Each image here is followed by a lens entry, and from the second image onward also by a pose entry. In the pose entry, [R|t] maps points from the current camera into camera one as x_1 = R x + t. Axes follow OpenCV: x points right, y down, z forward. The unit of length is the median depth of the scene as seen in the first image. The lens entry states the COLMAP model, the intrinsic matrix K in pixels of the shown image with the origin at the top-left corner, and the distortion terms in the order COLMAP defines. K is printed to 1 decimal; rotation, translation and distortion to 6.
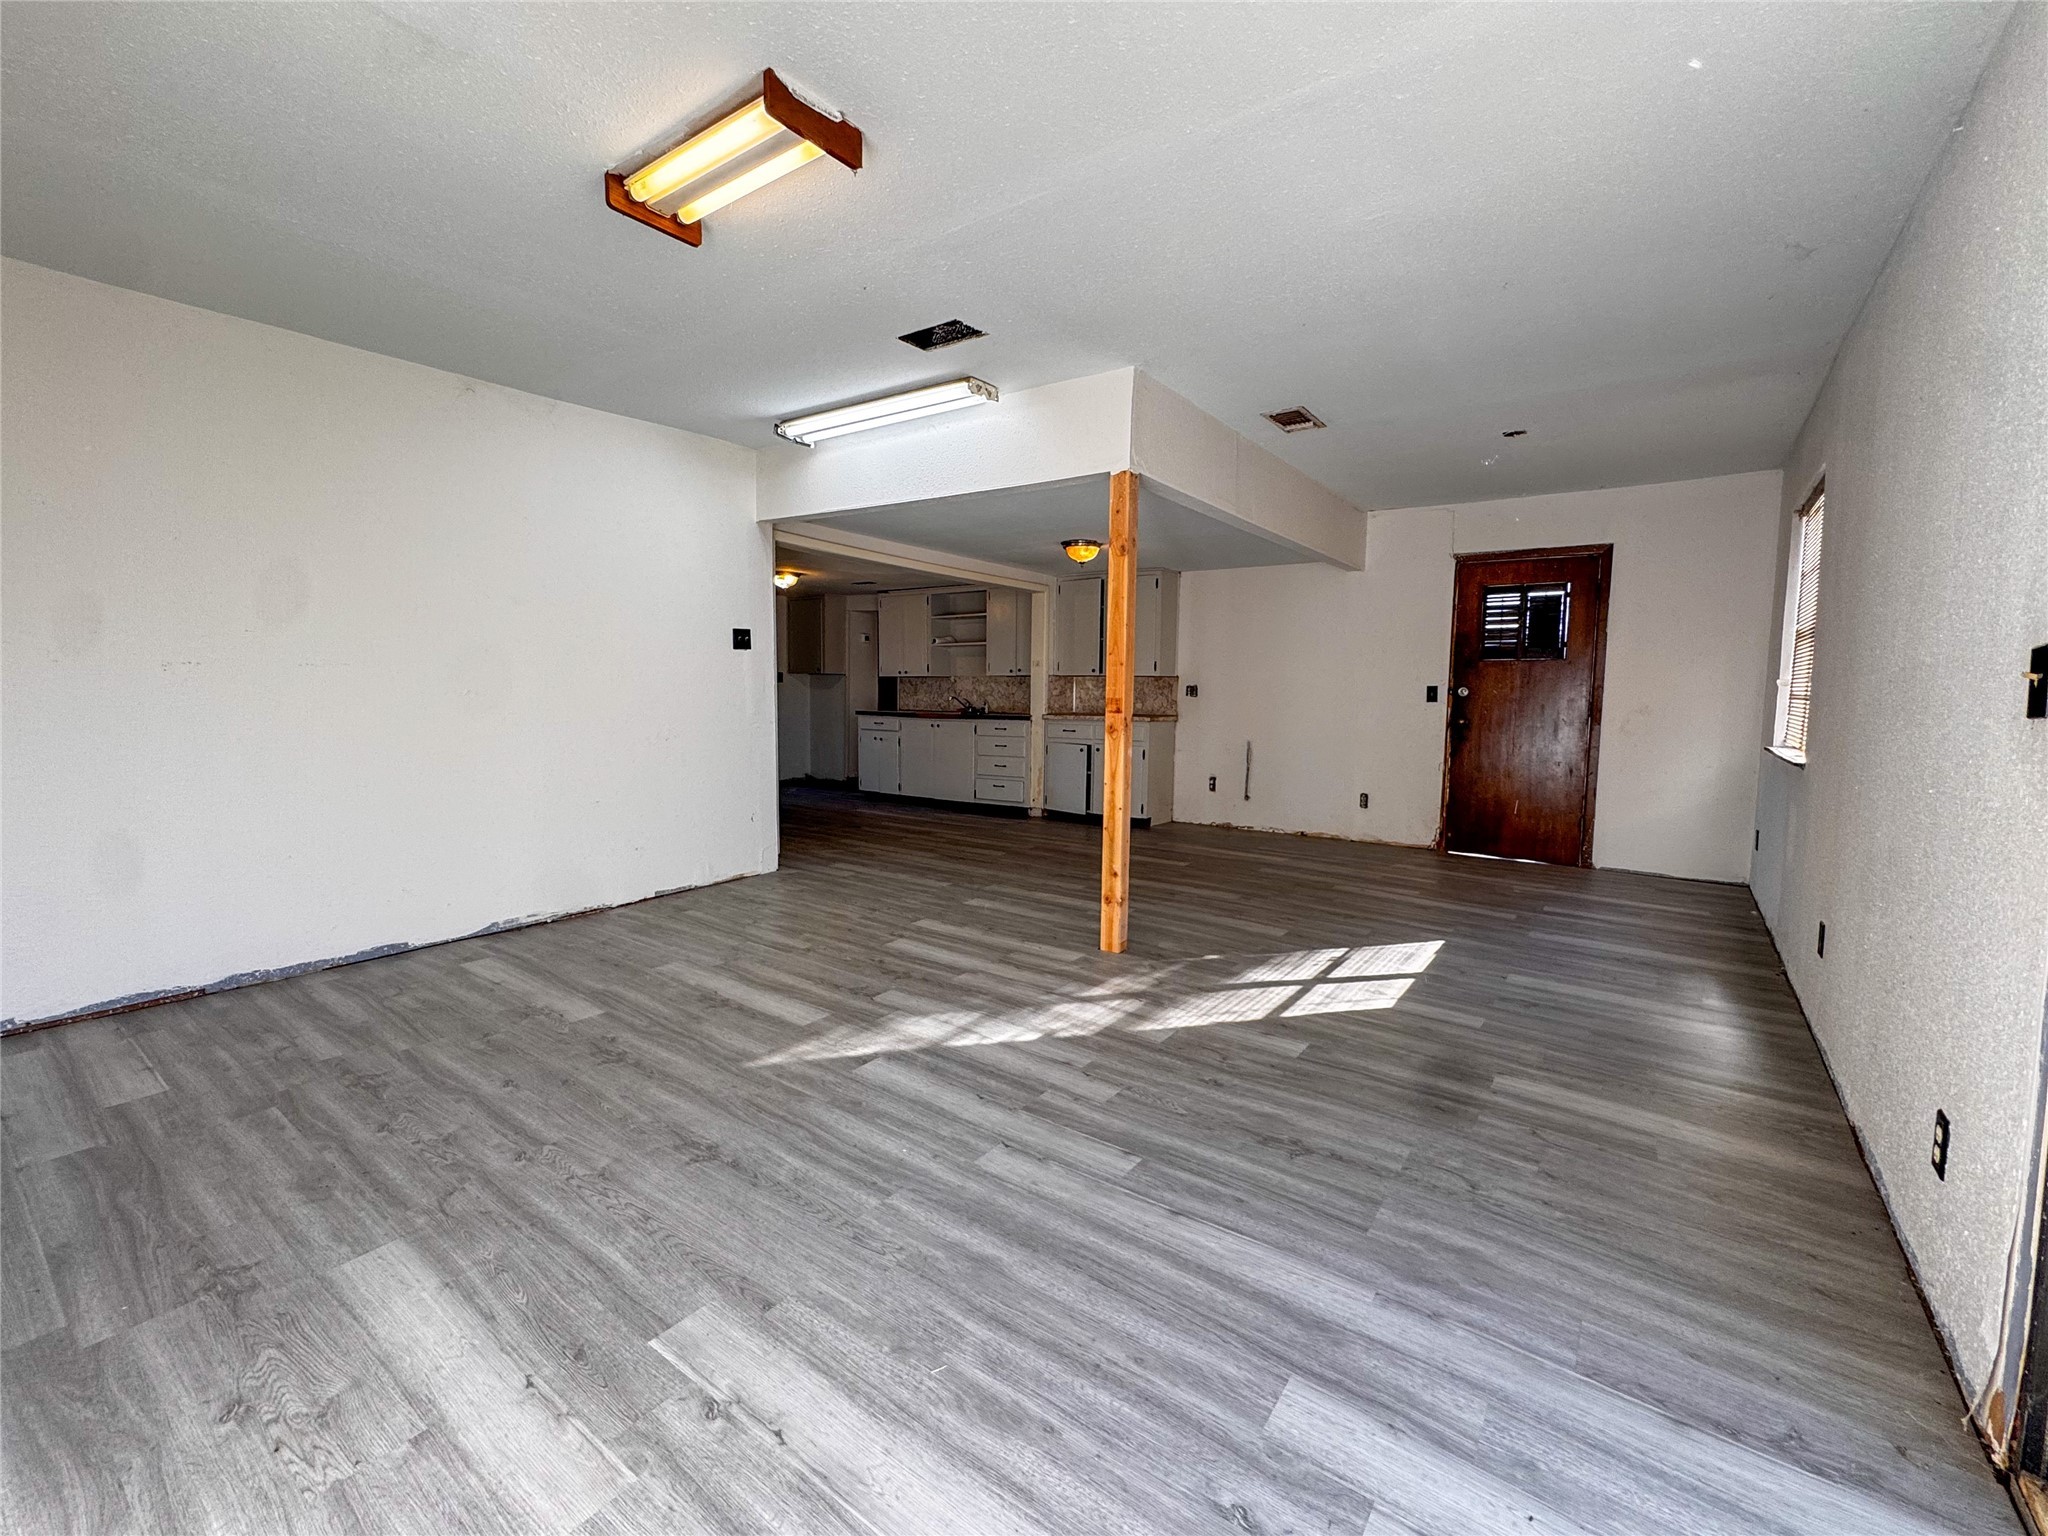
lens RADIAL K [[865.1, 0, 1020.9], [0, 865.1, 774.0], [0, 0, 1]] dist [-0.001734, 0.000602]
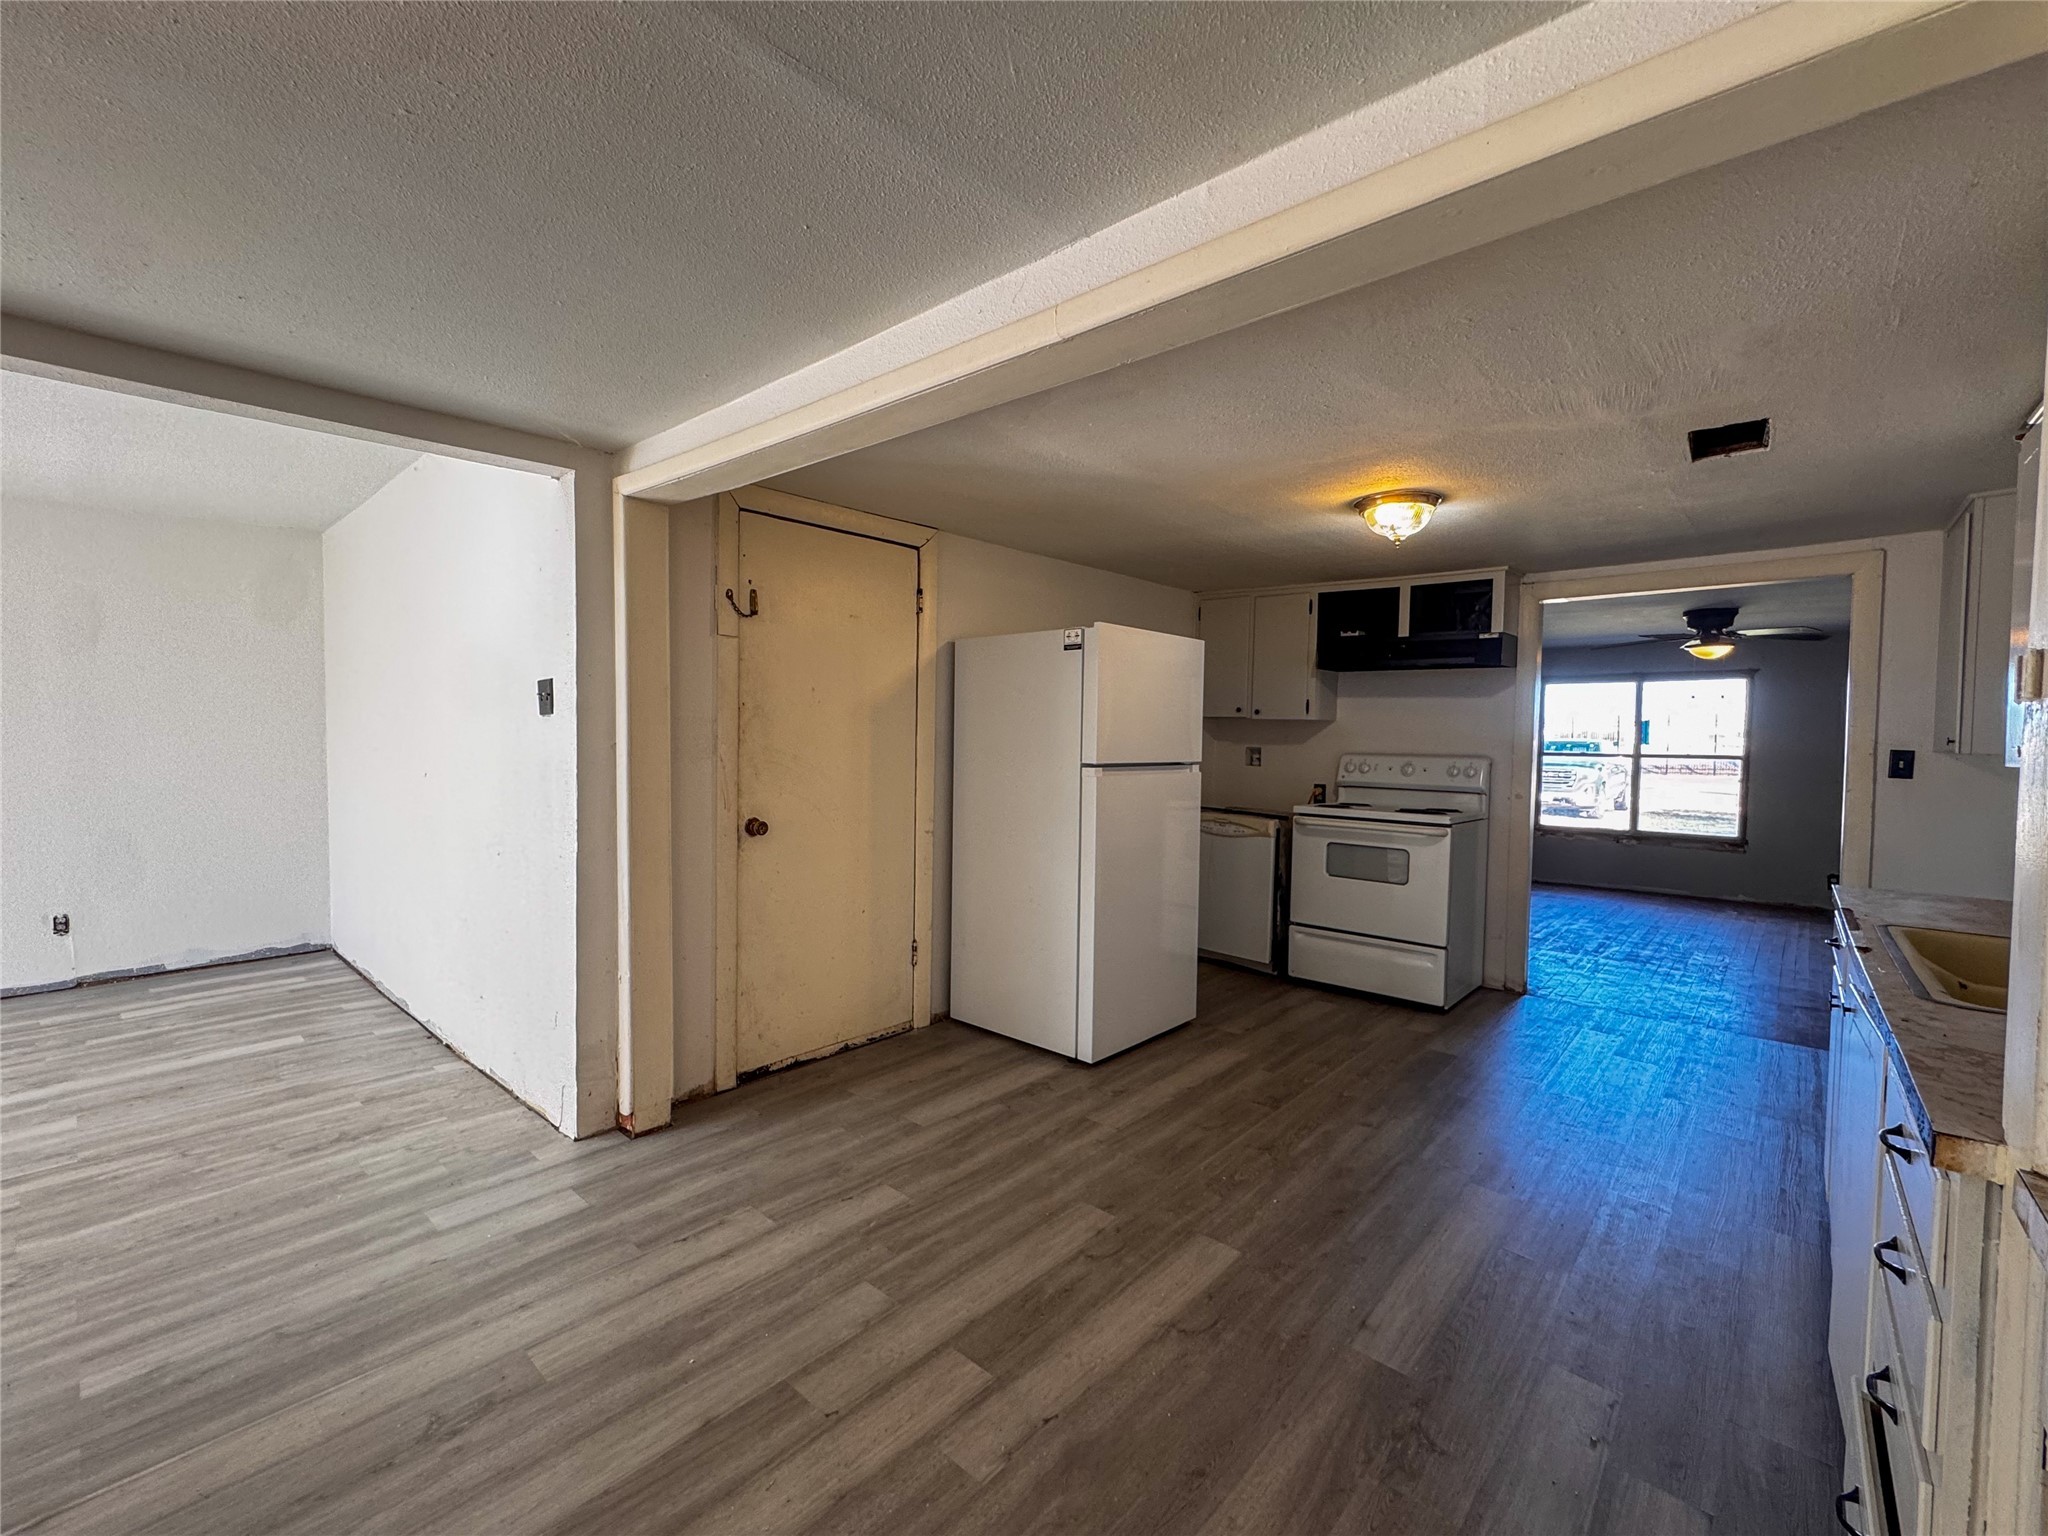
lens RADIAL K [[865.1, 0, 1027.2], [0, 865.1, 768.3], [0, 0, 1]] dist [-0.001734, 0.000602]
pose [[-0.091405, 0.020741, -0.995598, 0.133820], [-0.113022, 0.993107, 0.031066, -0.103163], [0.989379, 0.115364, -0.088431, 0.865231]]
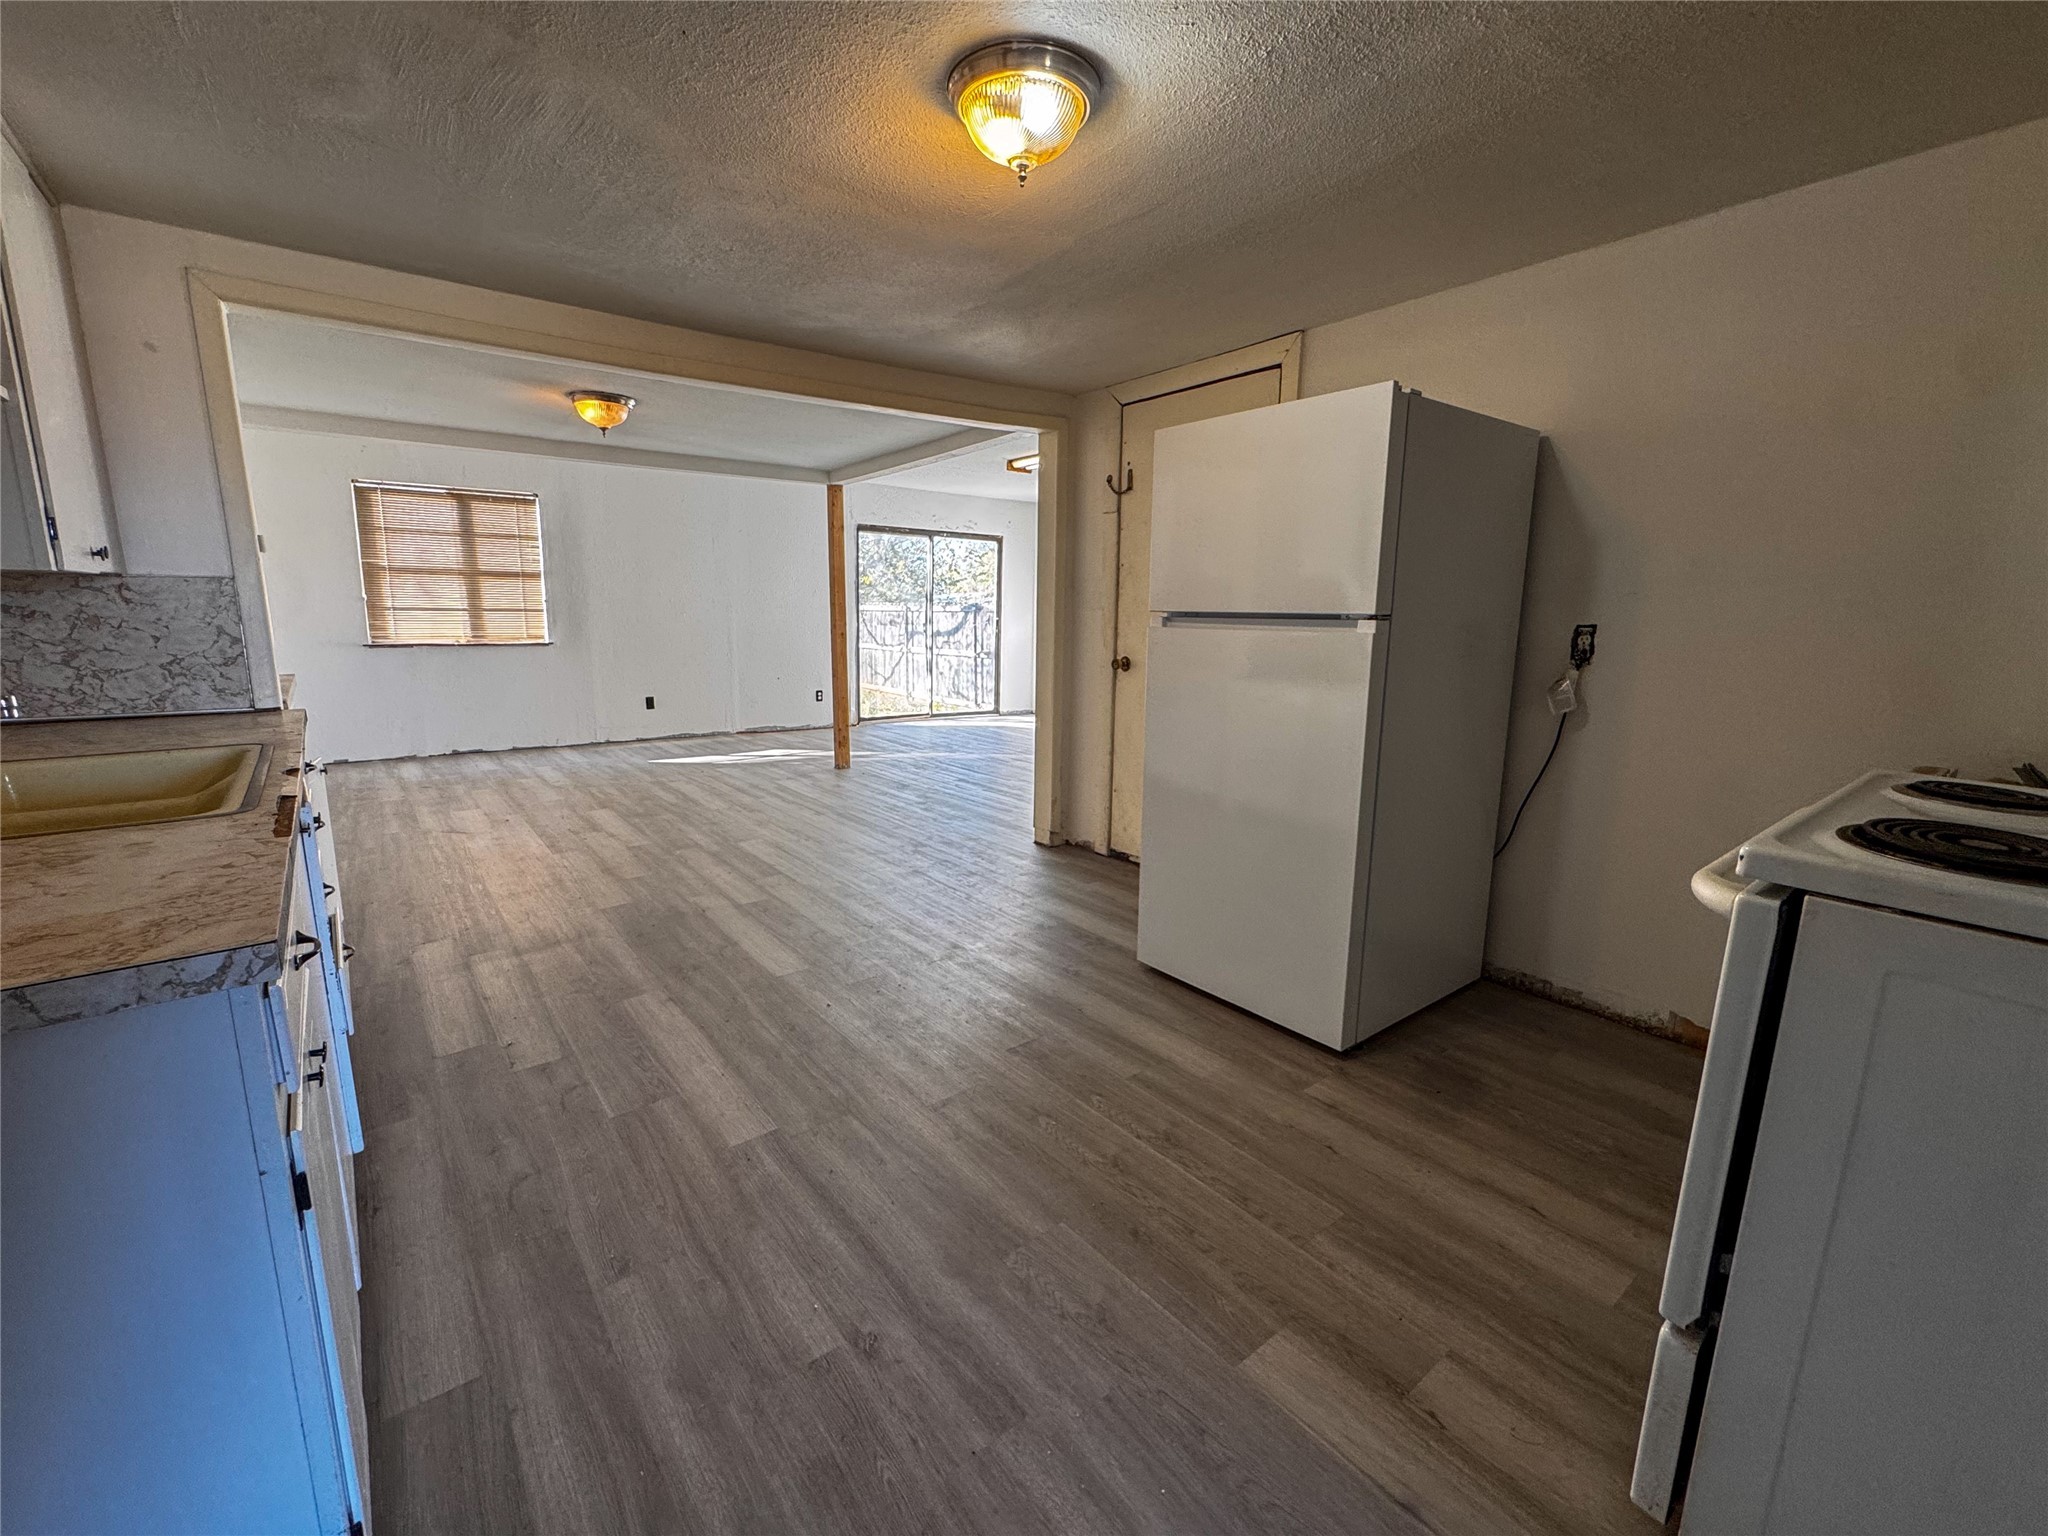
lens RADIAL K [[865.1, 0, 1019.9], [0, 865.1, 766.0], [0, 0, 1]] dist [-0.001734, 0.000602]
pose [[-0.962332, -0.070849, 0.262484, -0.330714], [0.004622, 0.961046, 0.276349, -0.132229], [-0.271838, 0.267152, -0.924518, 1.209380]]
